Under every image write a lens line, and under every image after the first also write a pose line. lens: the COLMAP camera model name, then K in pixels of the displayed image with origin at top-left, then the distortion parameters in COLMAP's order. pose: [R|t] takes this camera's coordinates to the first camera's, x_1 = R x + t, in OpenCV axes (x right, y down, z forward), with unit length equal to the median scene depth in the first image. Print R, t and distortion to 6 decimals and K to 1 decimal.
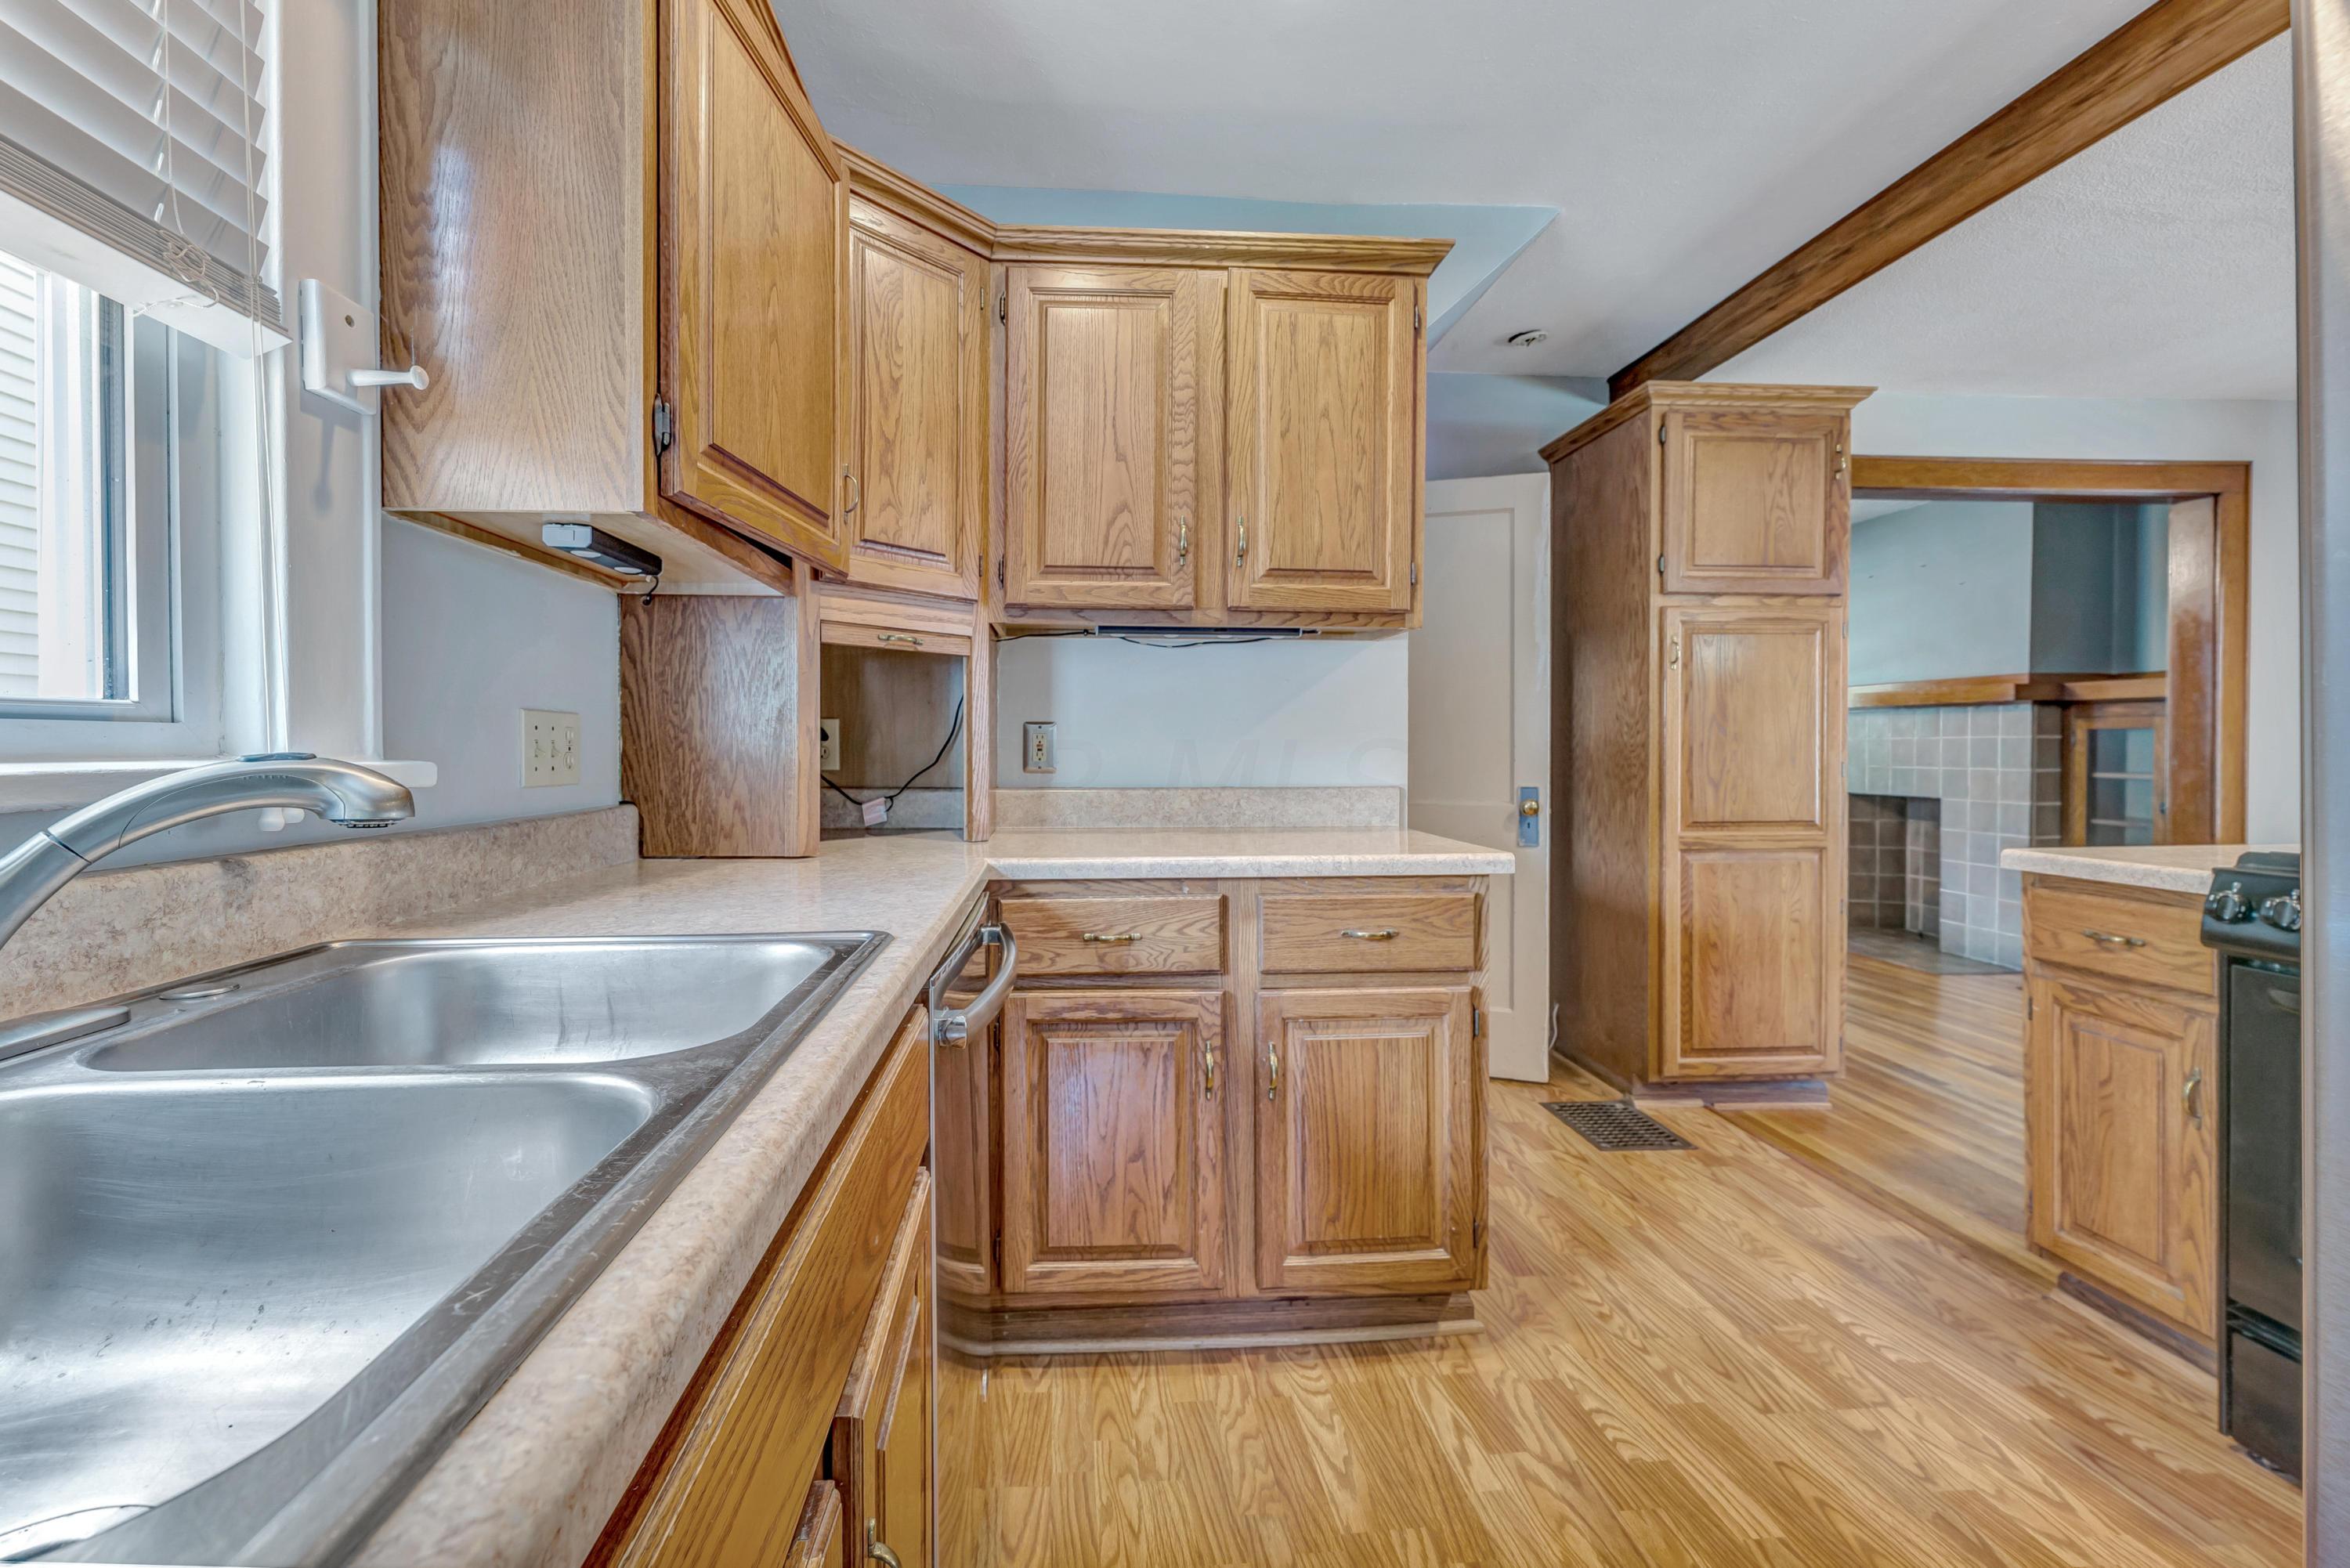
lens RADIAL K [[964.4, 0, 1122.6], [0, 964.4, 757.0], [0, 0, 1]] dist [0.001041, 0.000958]
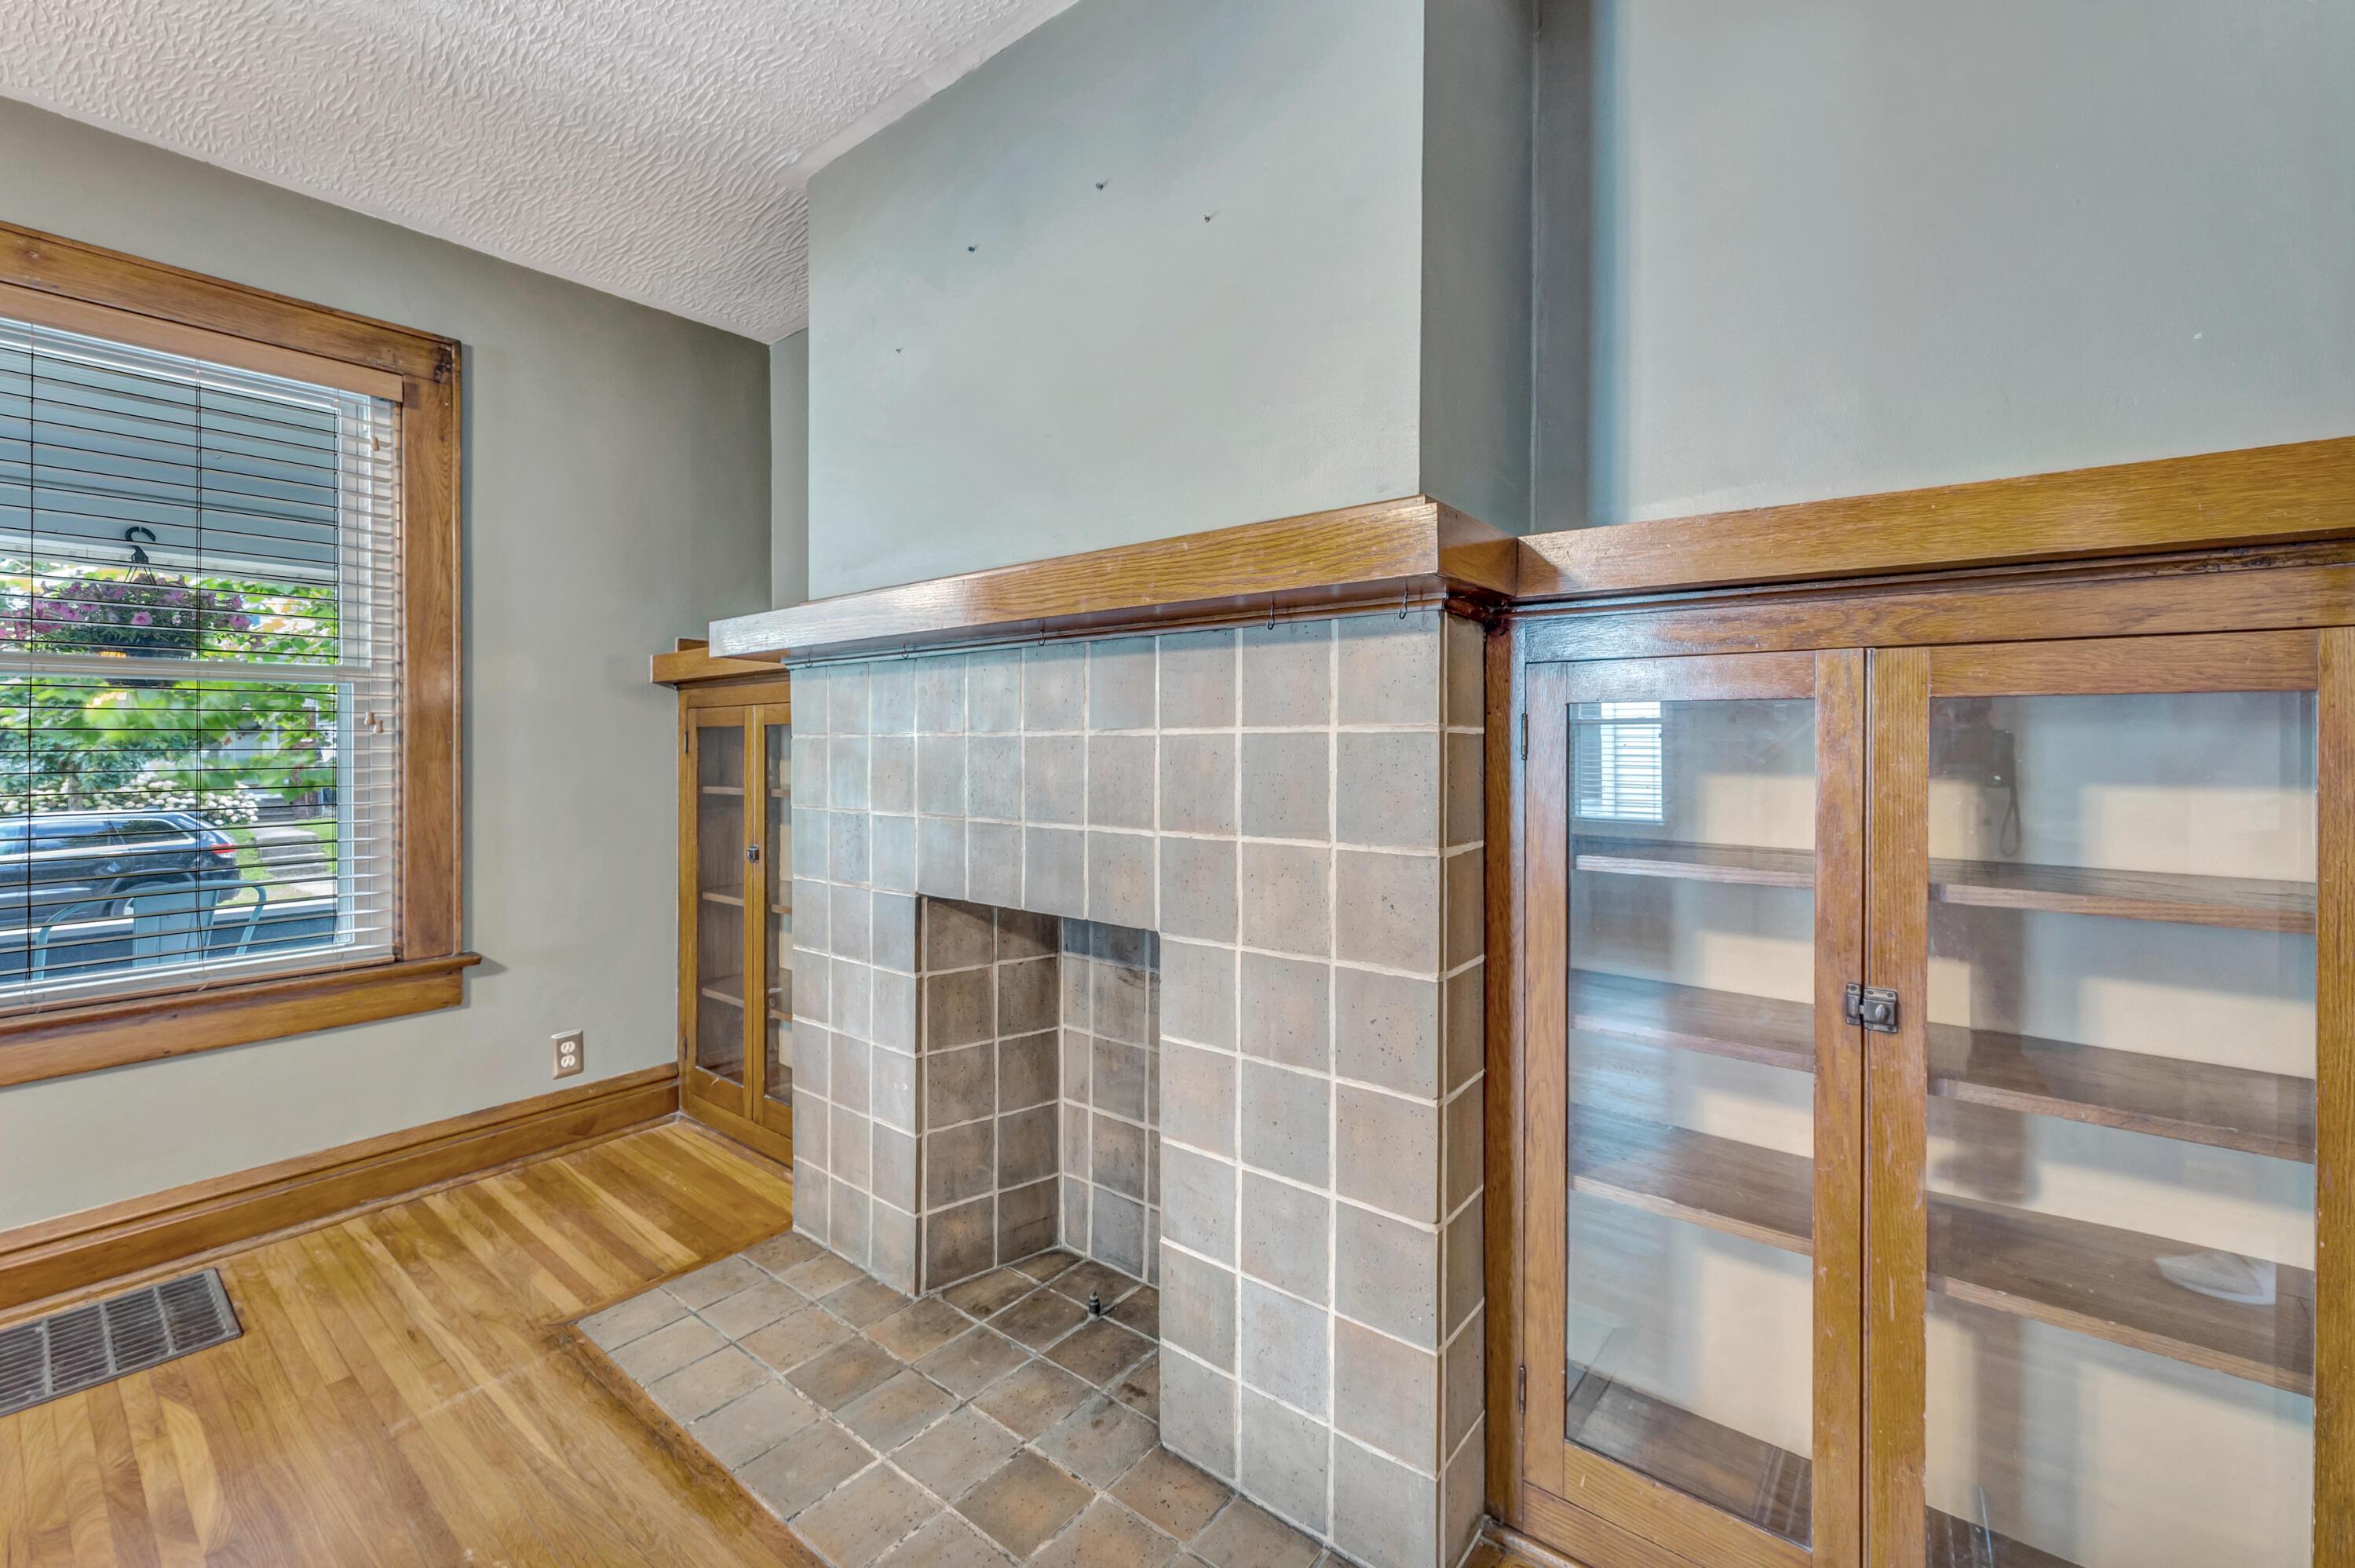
lens RADIAL K [[966.4, 0, 1176.9], [0, 966.4, 750.8], [0, 0, 1]] dist [0.001041, 0.000958]
pose [[0.672586, -0.002214, 0.740015, 1.121548], [0.006590, 0.999974, -0.002997, -0.023853], [-0.739989, 0.006892, 0.672583, 1.415001]]
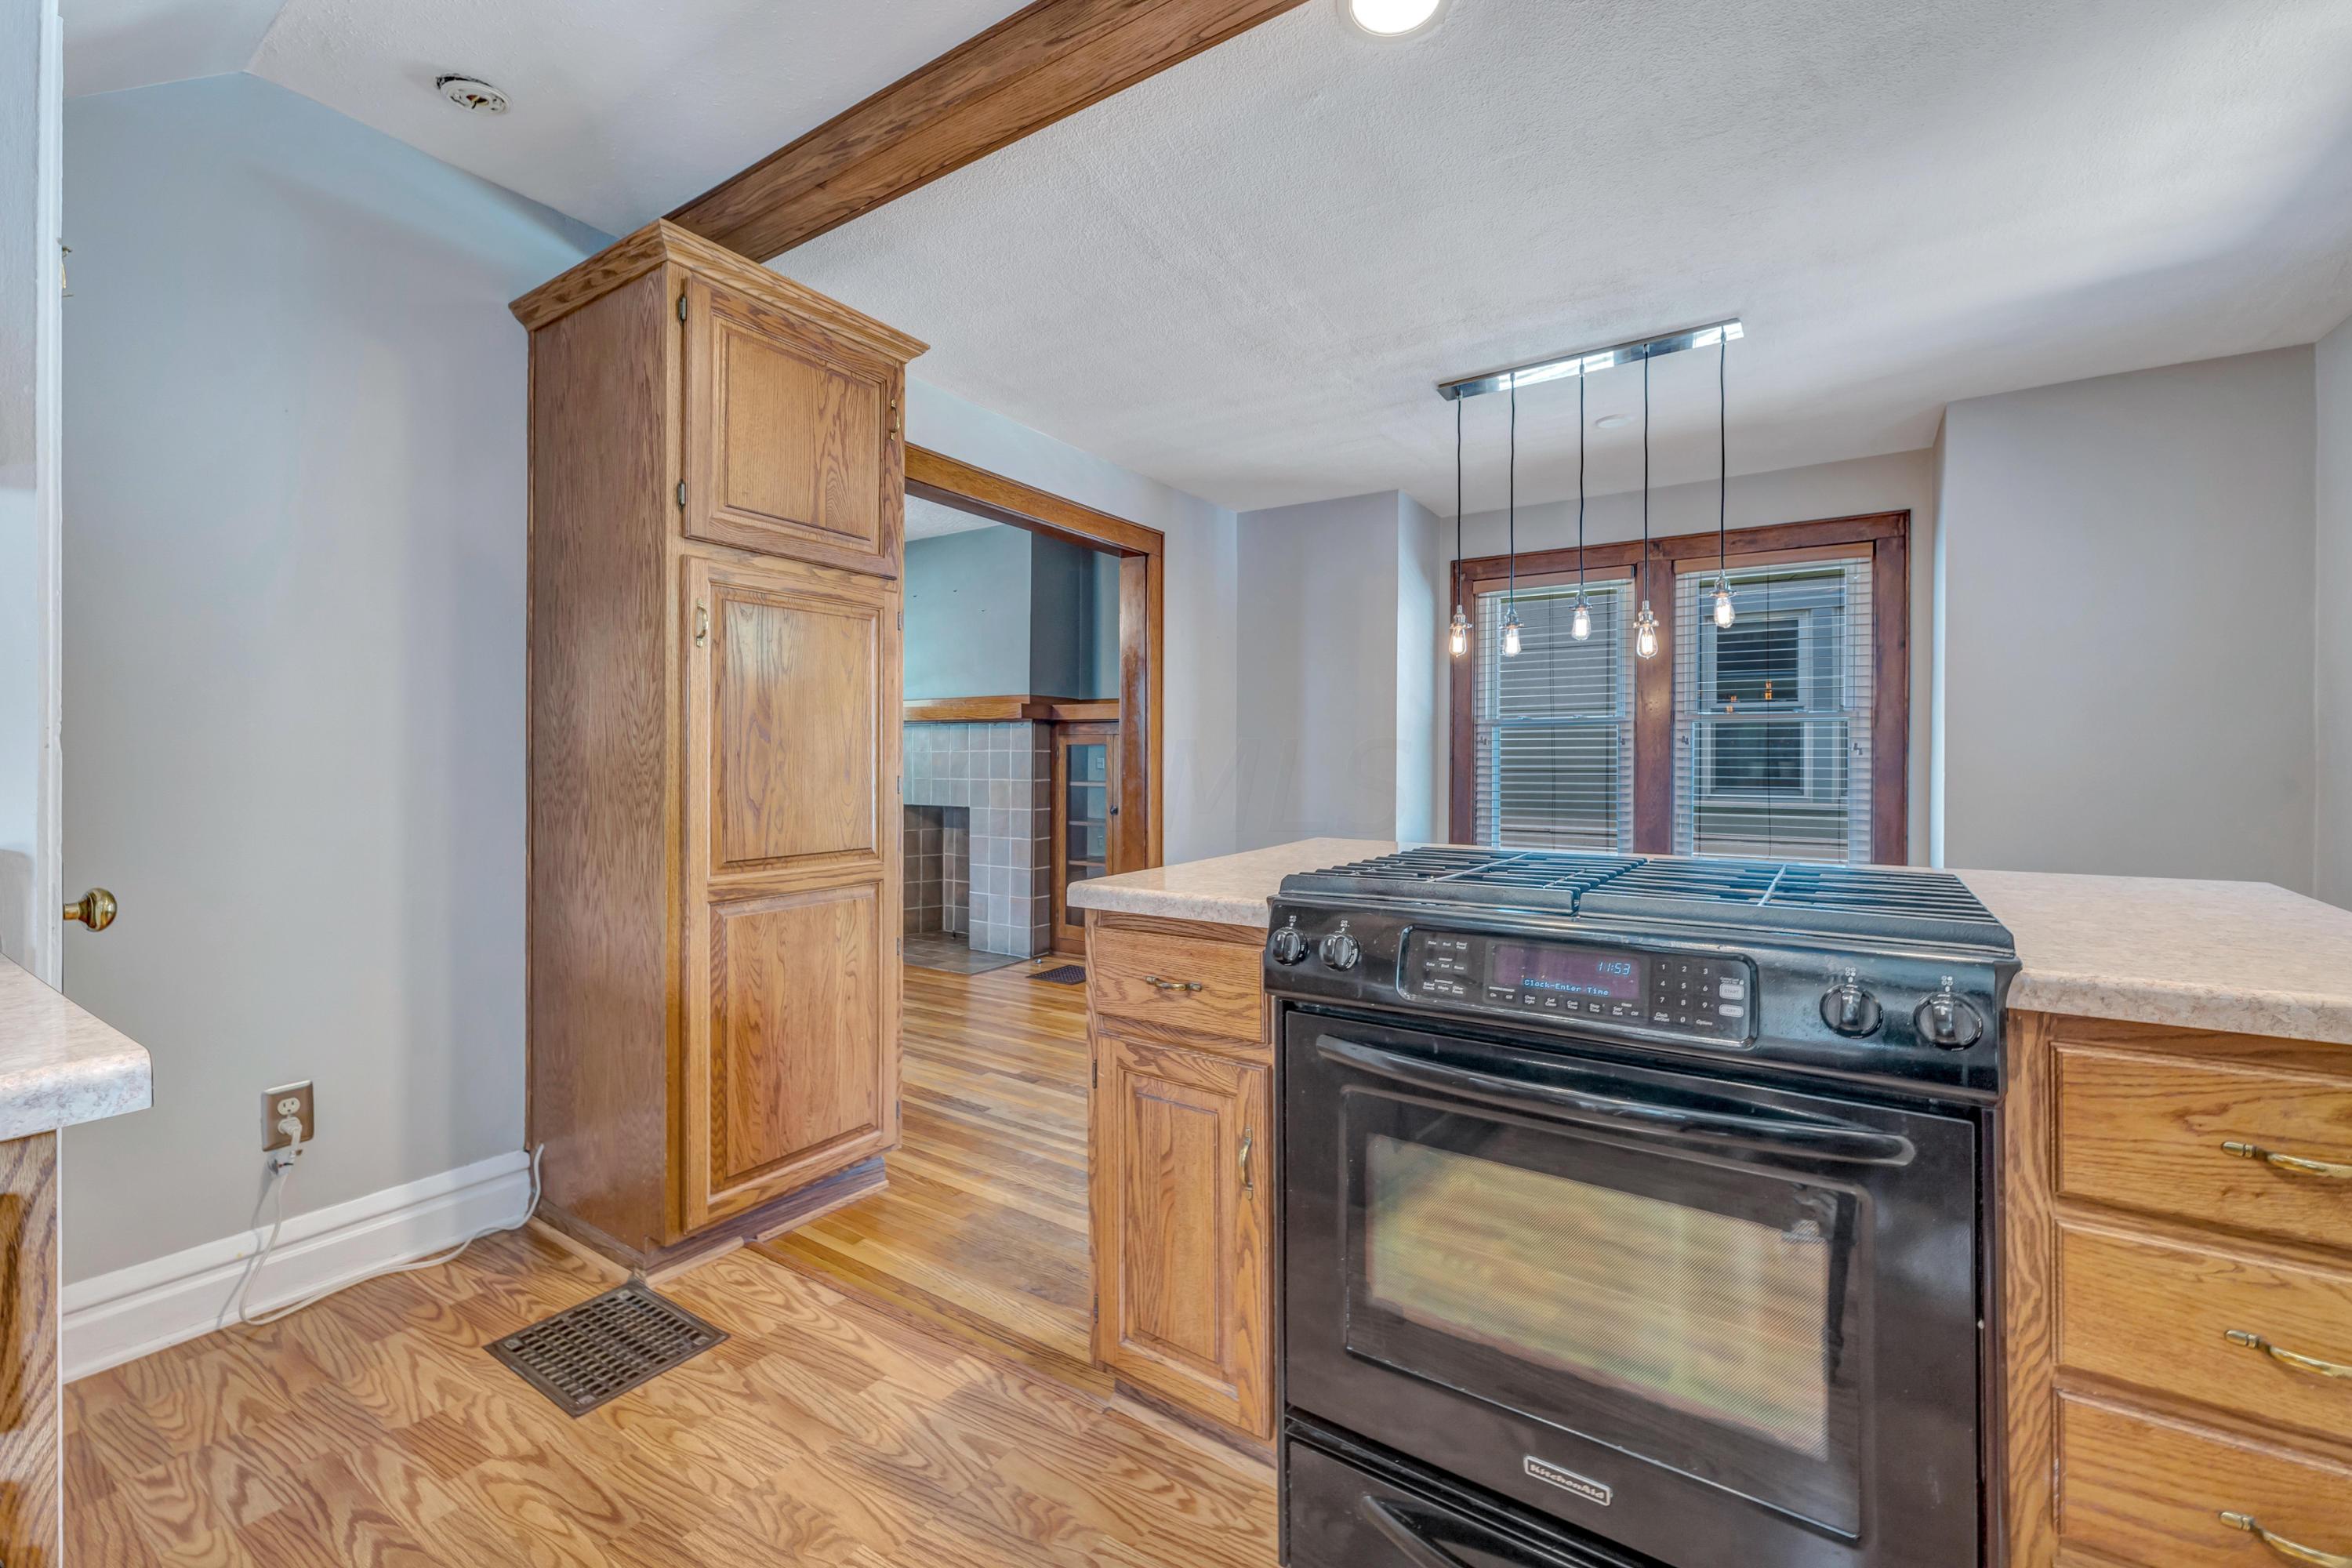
lens RADIAL K [[965.3, 0, 1178.4], [0, 965.3, 763.1], [0, 0, 1]] dist [0.001041, 0.000958]
pose [[0.596241, 0.000287, 0.802805, 0.213387], [0.005439, 0.999976, -0.004398, -0.000985], [-0.802787, 0.006989, 0.596225, 0.299603]]
